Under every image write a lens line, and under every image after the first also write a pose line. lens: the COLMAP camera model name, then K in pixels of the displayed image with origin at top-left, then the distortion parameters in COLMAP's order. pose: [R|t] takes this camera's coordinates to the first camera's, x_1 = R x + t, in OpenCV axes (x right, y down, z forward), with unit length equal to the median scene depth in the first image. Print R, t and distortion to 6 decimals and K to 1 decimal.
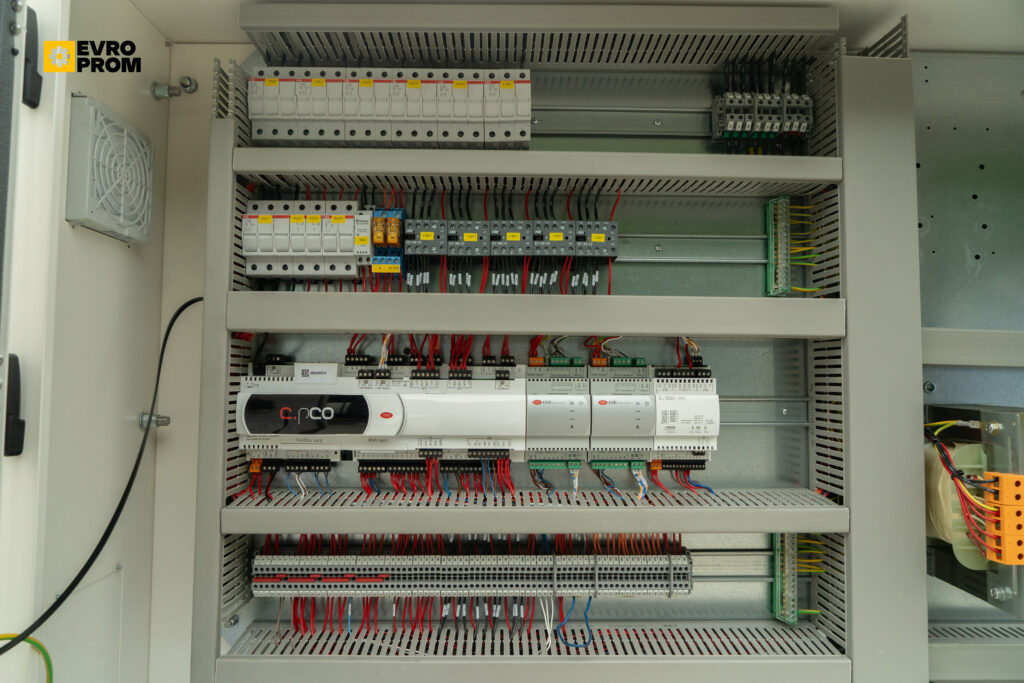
lens RADIAL K [[705.2, 0, 510.9], [0, 705.2, 336.3], [0, 0, 1]] dist [-0.017706, -0.000813]
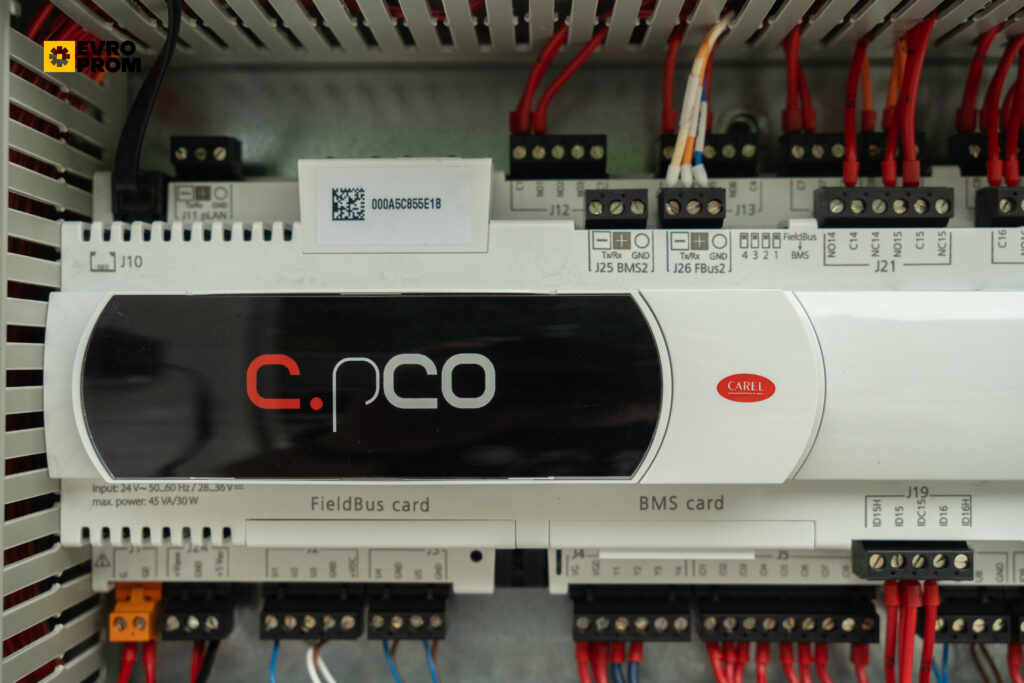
lens RADIAL K [[1280.9, 0, 512.0], [0, 1280.9, 341.5], [0, 0, 1]] dist [-0.004417, -0.008396]
pose [[0.999137, -0.008315, -0.040702, -0.222838], [0.009860, 0.999232, 0.037918, 0.080129], [0.040356, -0.038287, 0.998452, 0.592790]]
